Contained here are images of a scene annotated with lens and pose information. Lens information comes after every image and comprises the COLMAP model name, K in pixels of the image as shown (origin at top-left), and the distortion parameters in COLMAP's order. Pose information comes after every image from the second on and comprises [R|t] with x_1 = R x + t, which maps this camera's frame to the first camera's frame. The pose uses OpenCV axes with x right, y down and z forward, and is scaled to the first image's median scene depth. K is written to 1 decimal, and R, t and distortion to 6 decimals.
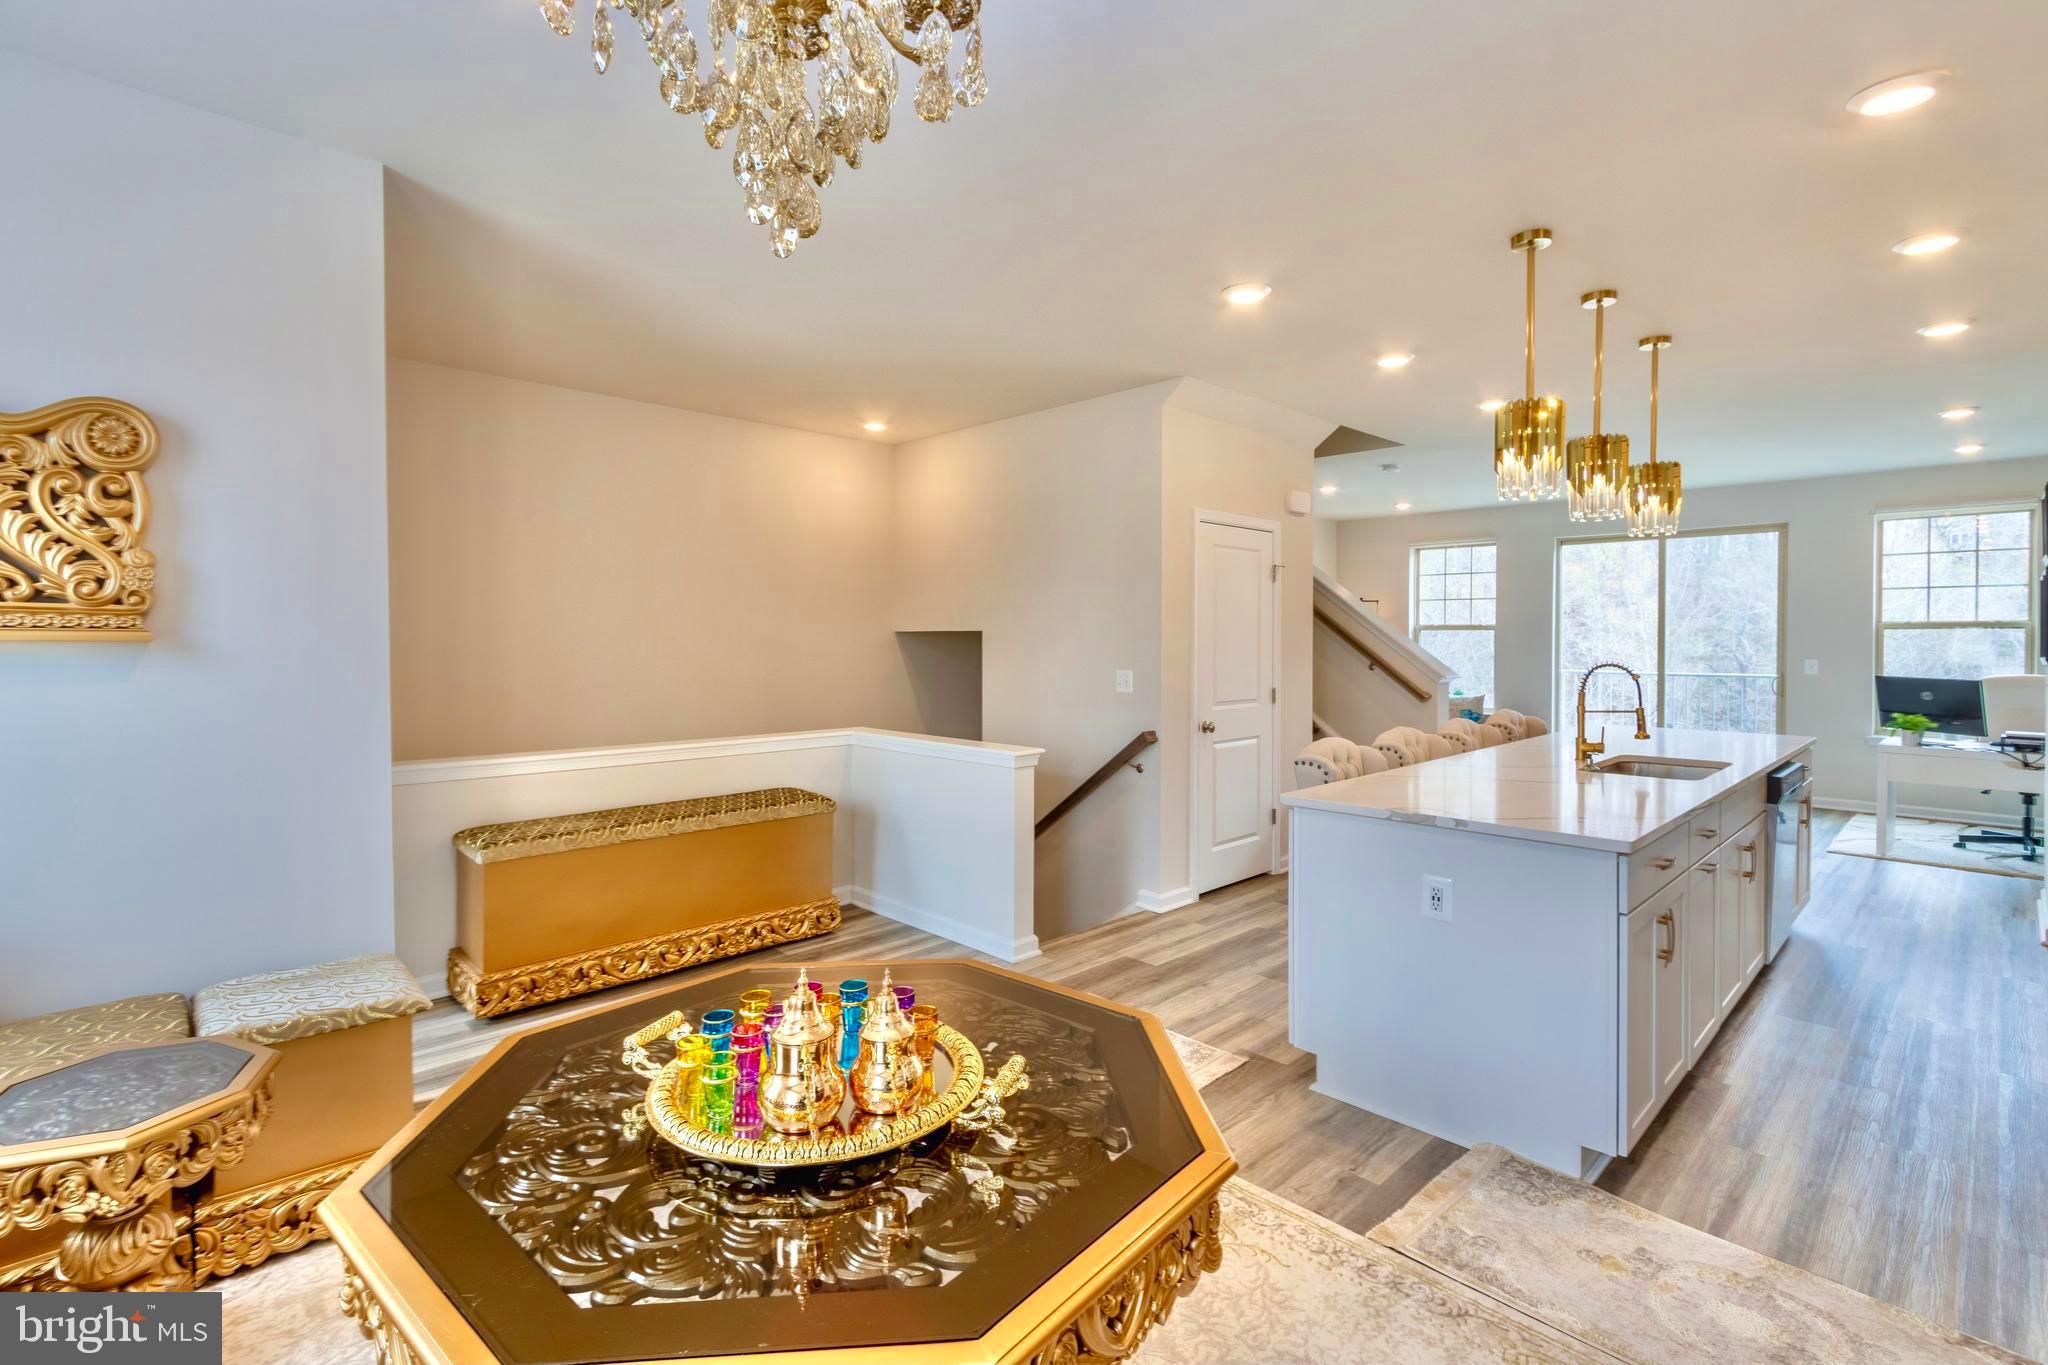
lens RADIAL K [[942.4, 0, 1029.0], [0, 942.4, 648.0], [0, 0, 1]] dist [0.005184, -0.001085]
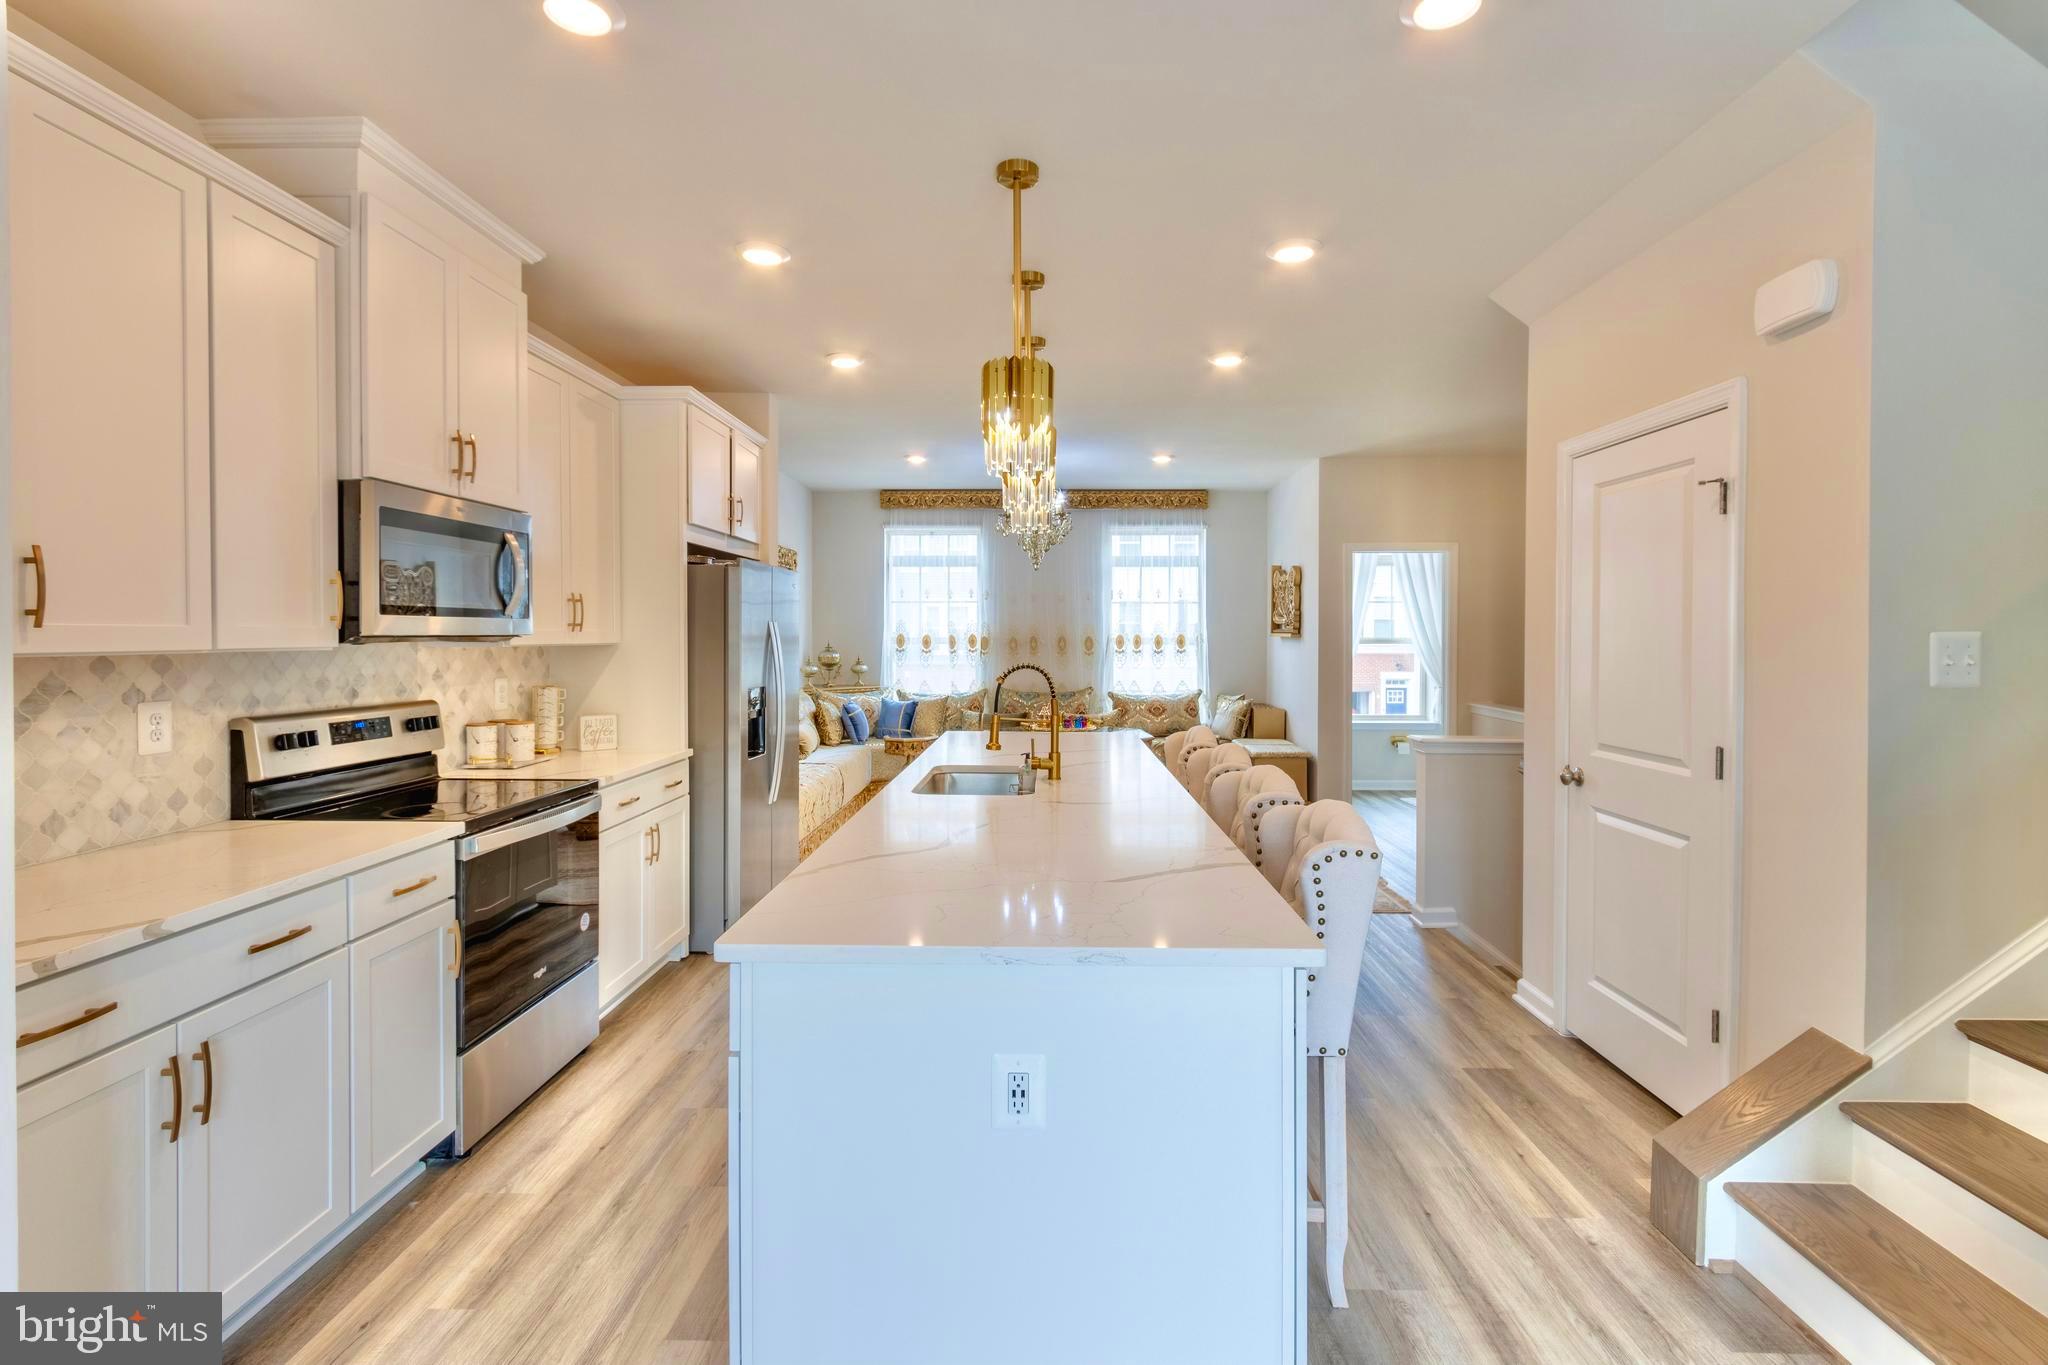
lens RADIAL K [[936.8, 0, 1030.0], [0, 936.8, 648.6], [0, 0, 1]] dist [0.005019, -0.000857]
pose [[-0.713537, 0.009124, -0.700558, 0.777951], [-0.009074, 0.999711, 0.022263, -0.012038], [0.700559, 0.022242, -0.713248, 1.034194]]
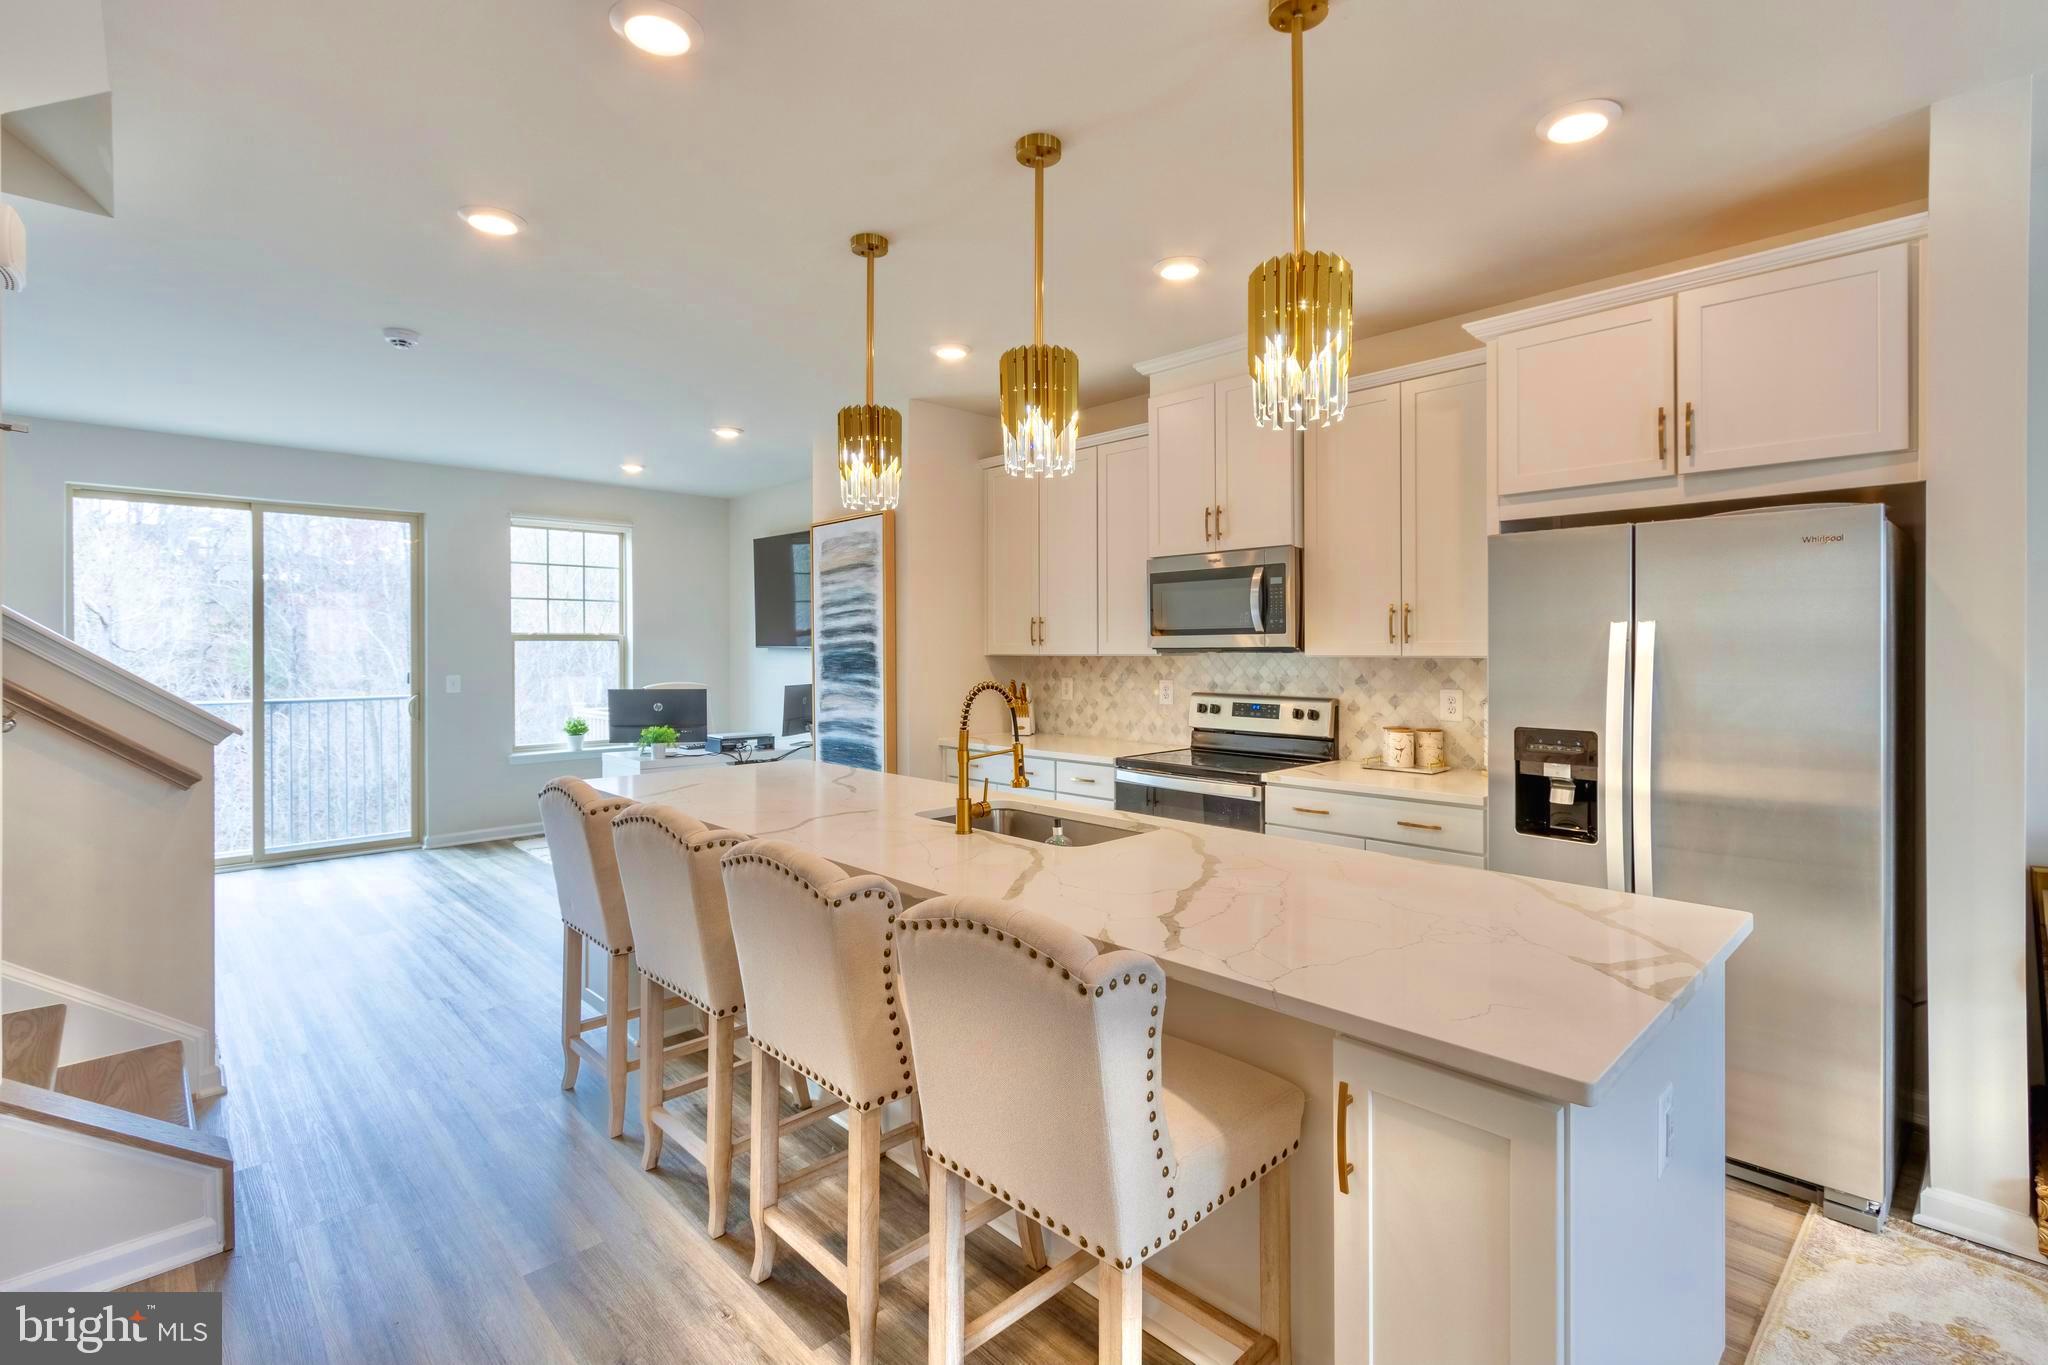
lens RADIAL K [[942.4, 0, 1029.0], [0, 942.4, 648.0], [0, 0, 1]] dist [0.005184, -0.001085]
pose [[0.007725, 0.000983, 0.999970, -0.049047], [0.013735, 0.999905, -0.001089, -0.006142], [-0.999876, 0.013743, 0.007711, 0.617061]]
